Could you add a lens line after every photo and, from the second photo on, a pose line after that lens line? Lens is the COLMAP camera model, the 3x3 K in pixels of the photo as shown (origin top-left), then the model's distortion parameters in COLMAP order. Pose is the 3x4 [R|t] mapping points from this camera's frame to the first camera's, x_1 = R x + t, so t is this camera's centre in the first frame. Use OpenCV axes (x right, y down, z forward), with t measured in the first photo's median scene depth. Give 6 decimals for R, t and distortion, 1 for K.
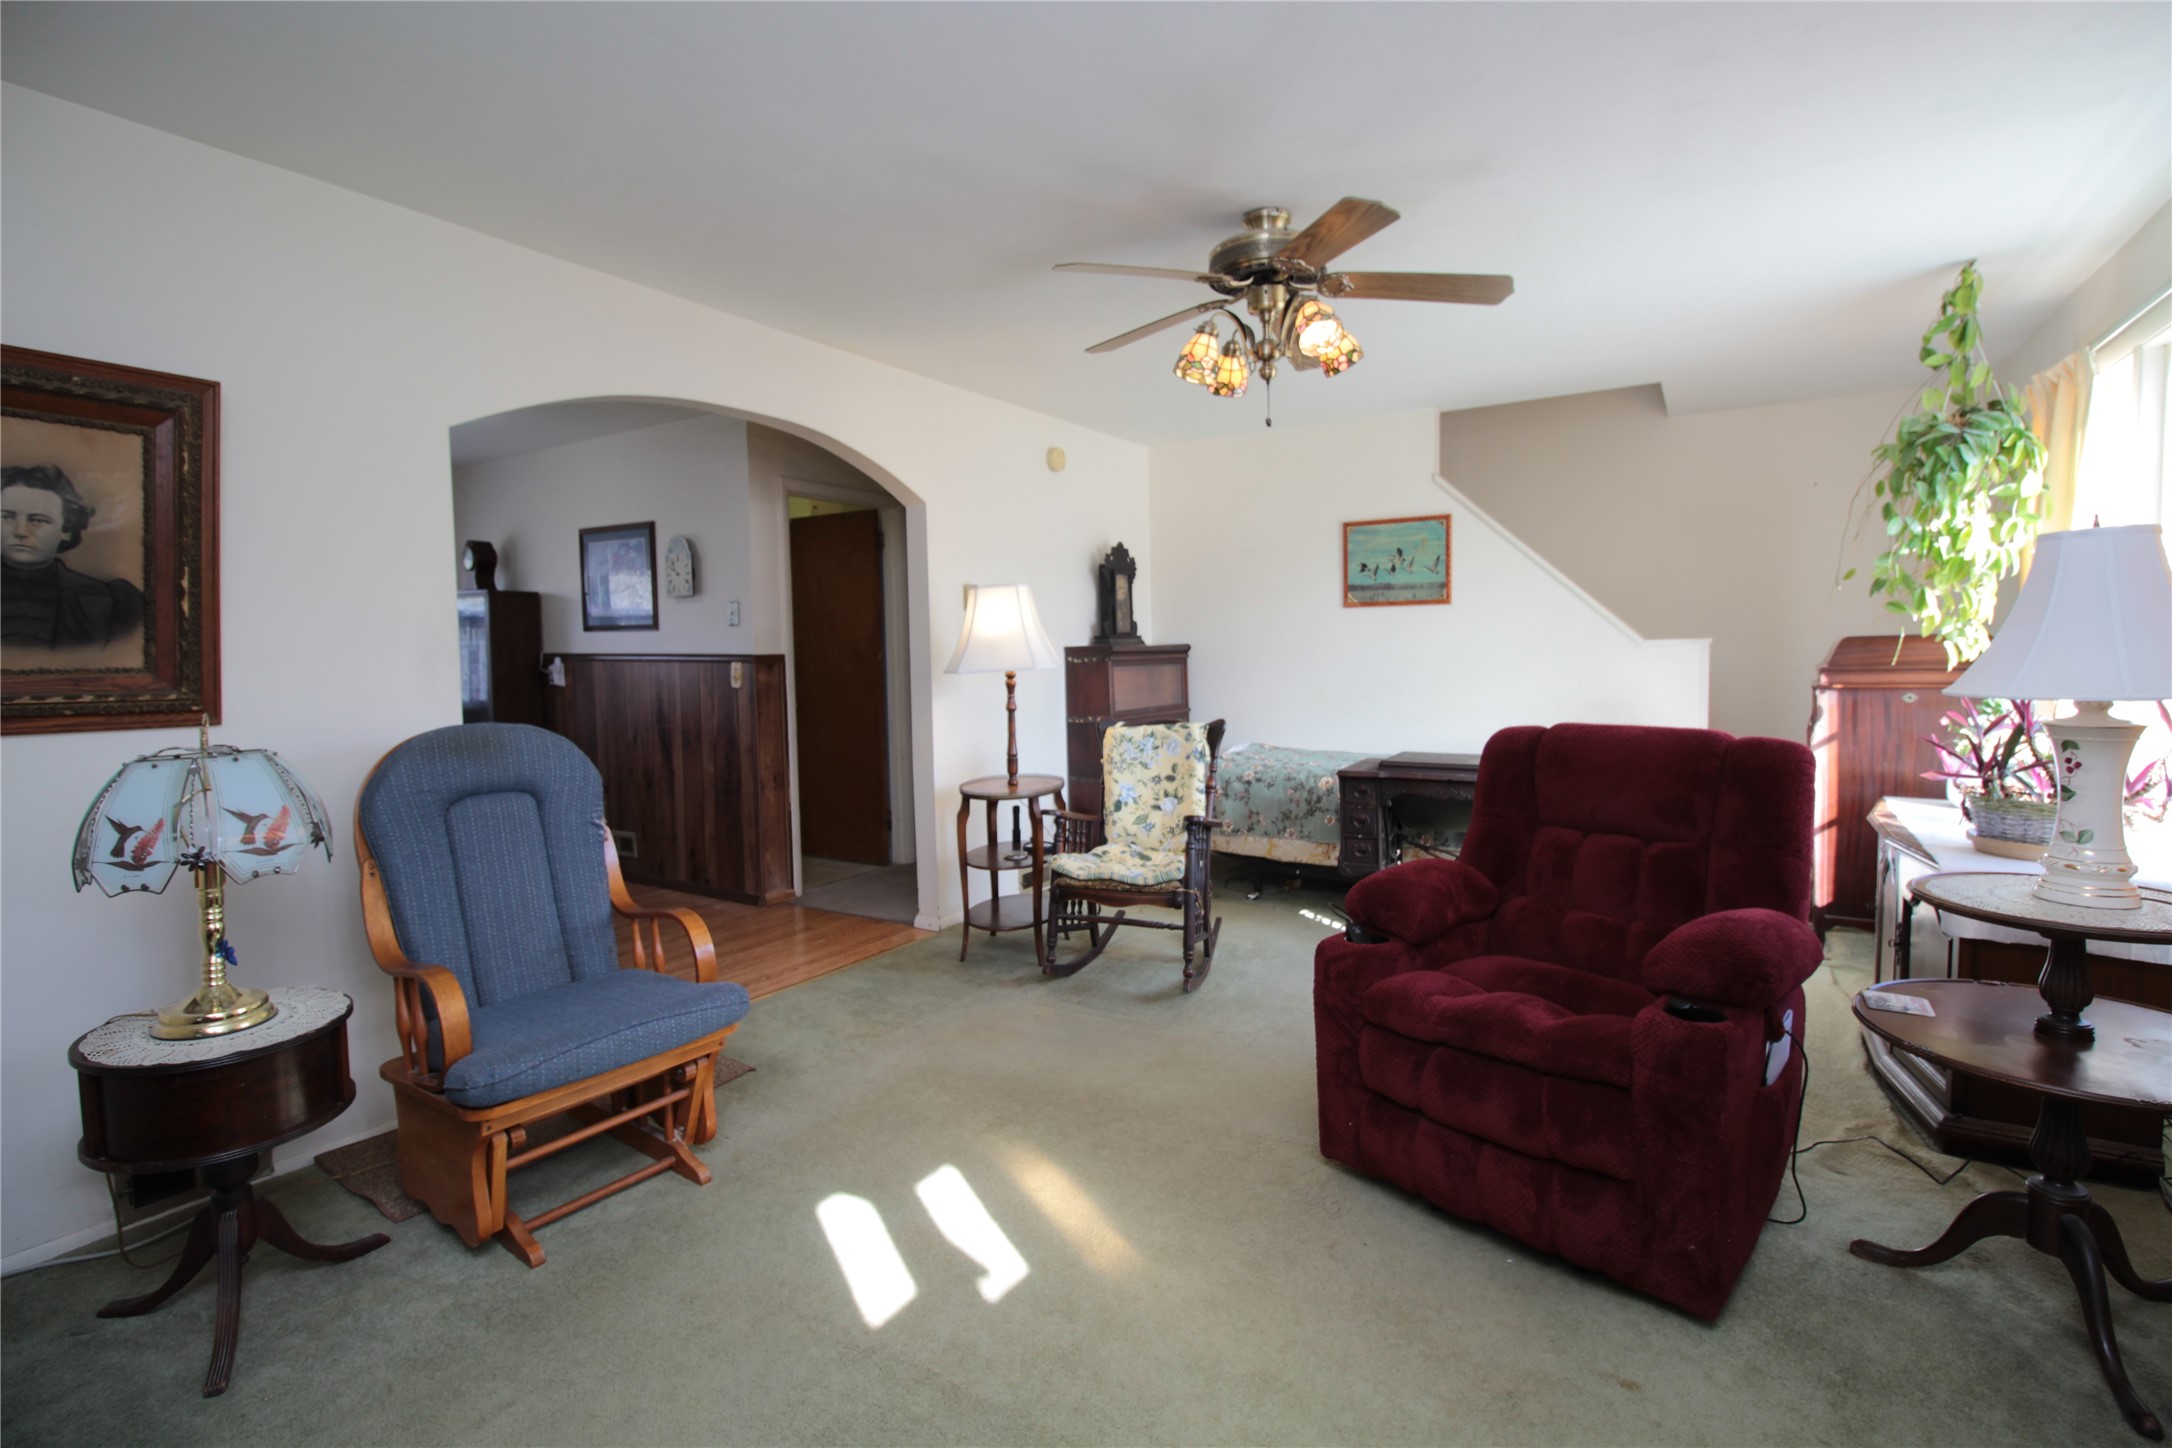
lens RADIAL K [[1009.6, 0, 1096.7], [0, 1009.6, 703.2], [0, 0, 1]] dist [0.014209, -0.018416]
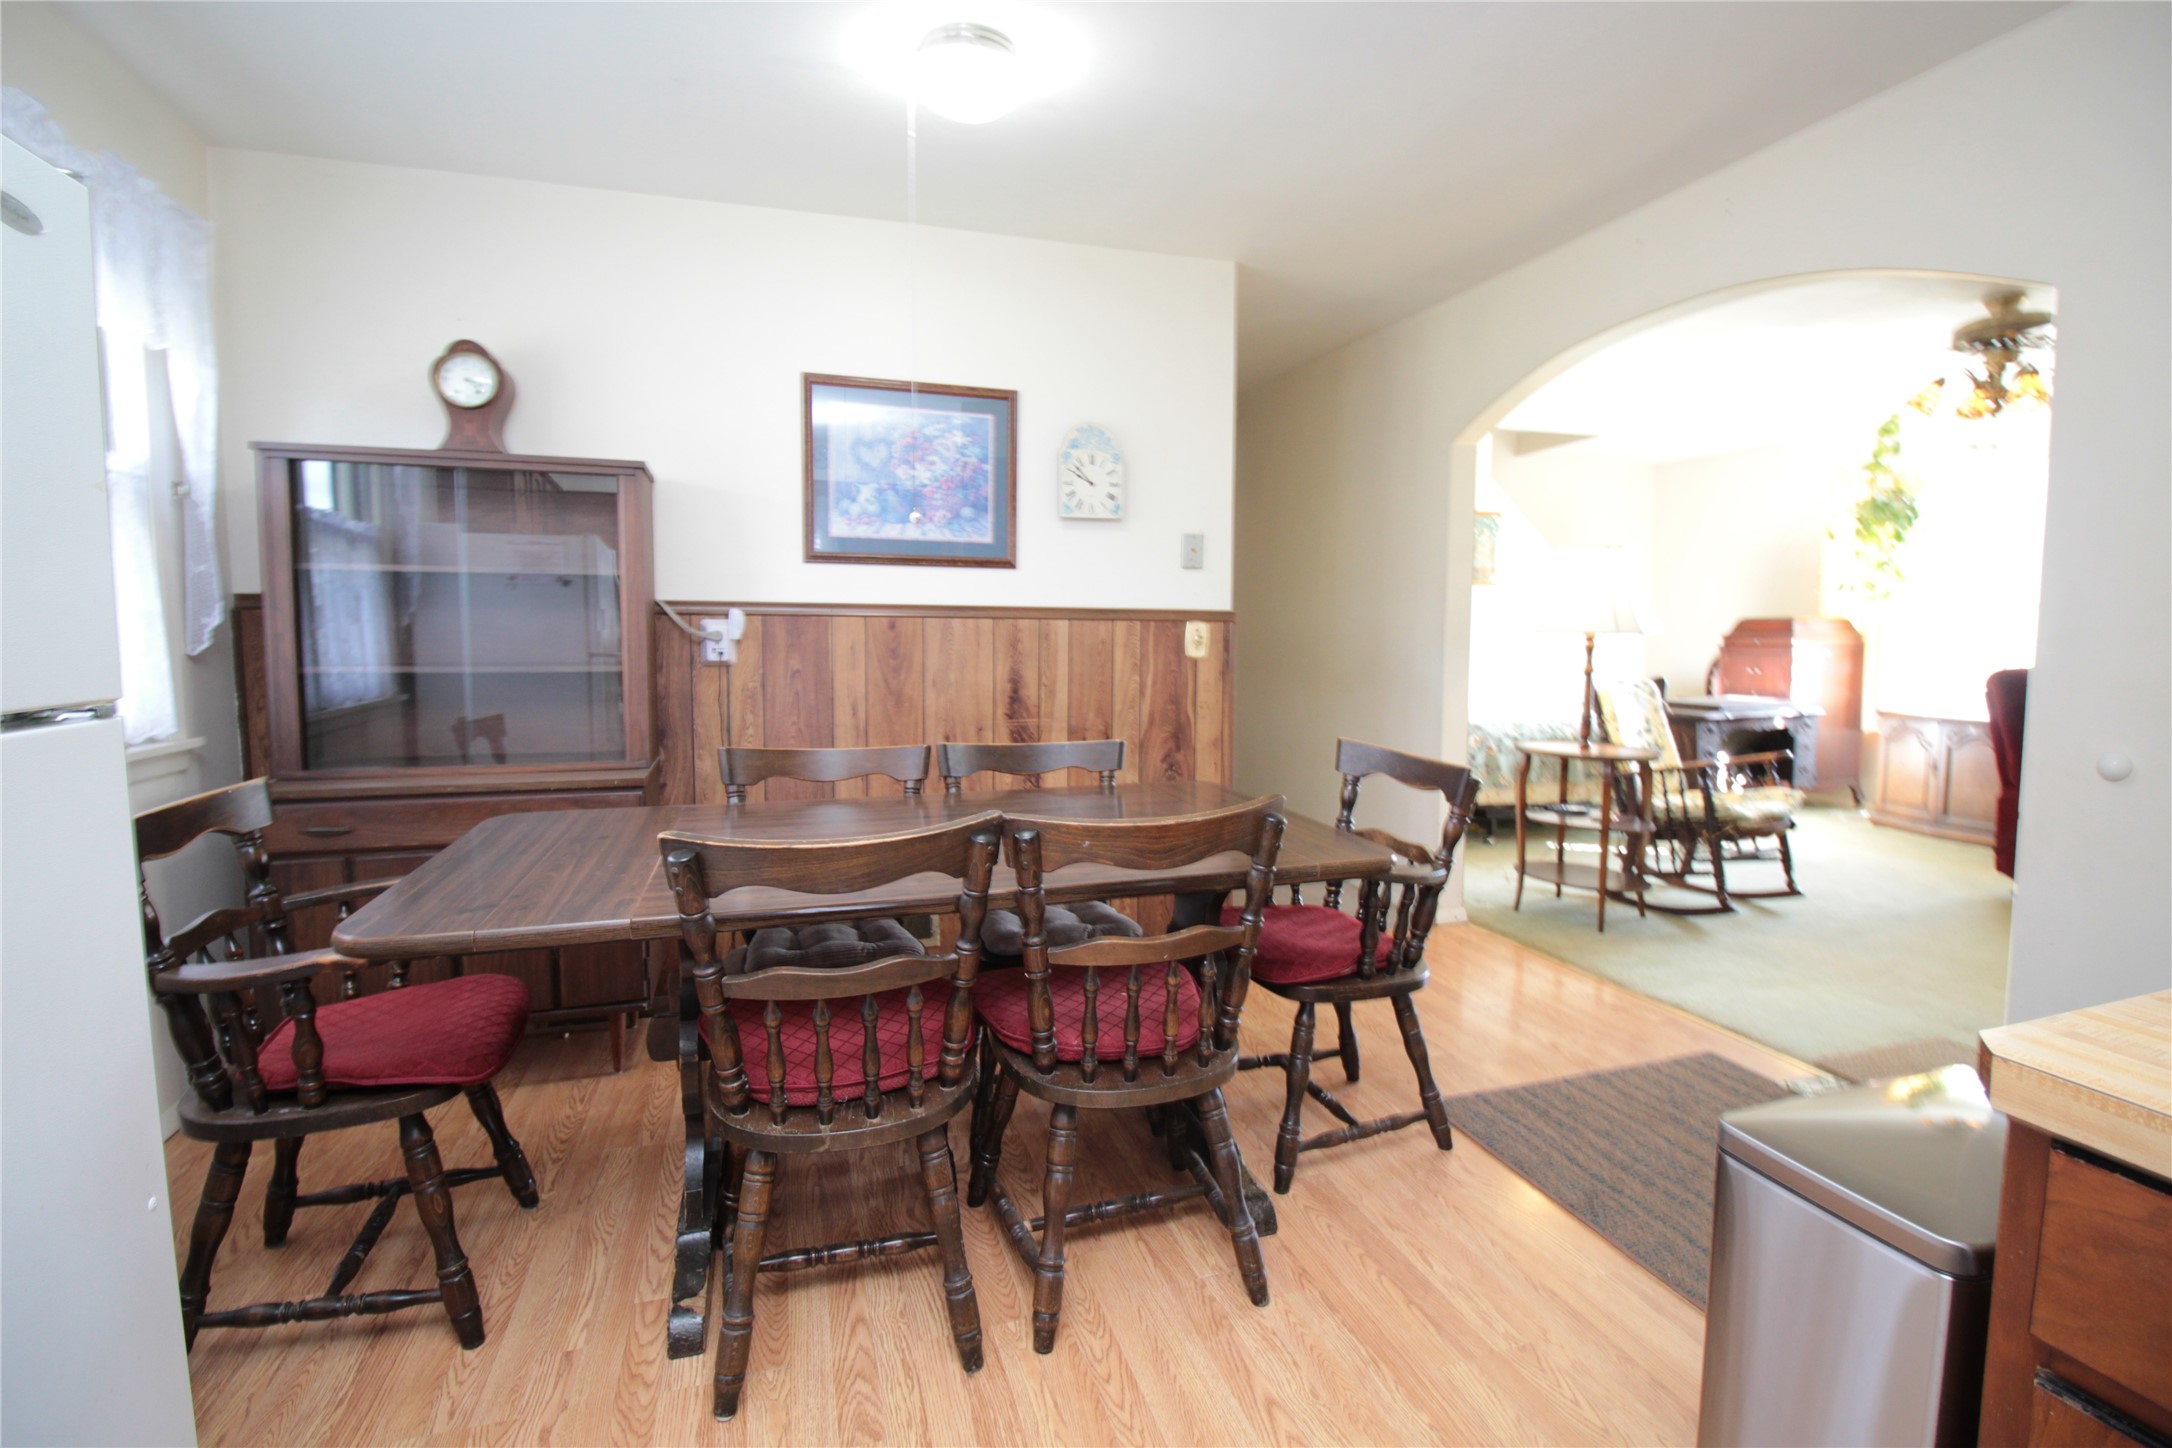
lens RADIAL K [[1009.6, 0, 1096.7], [0, 1009.6, 703.2], [0, 0, 1]] dist [0.014209, -0.018416]
pose [[0.631984, -0.037712, 0.774063, -0.913705], [0.033932, 0.999204, 0.020977, -0.000542], [-0.774238, 0.013009, 0.632761, 0.586393]]
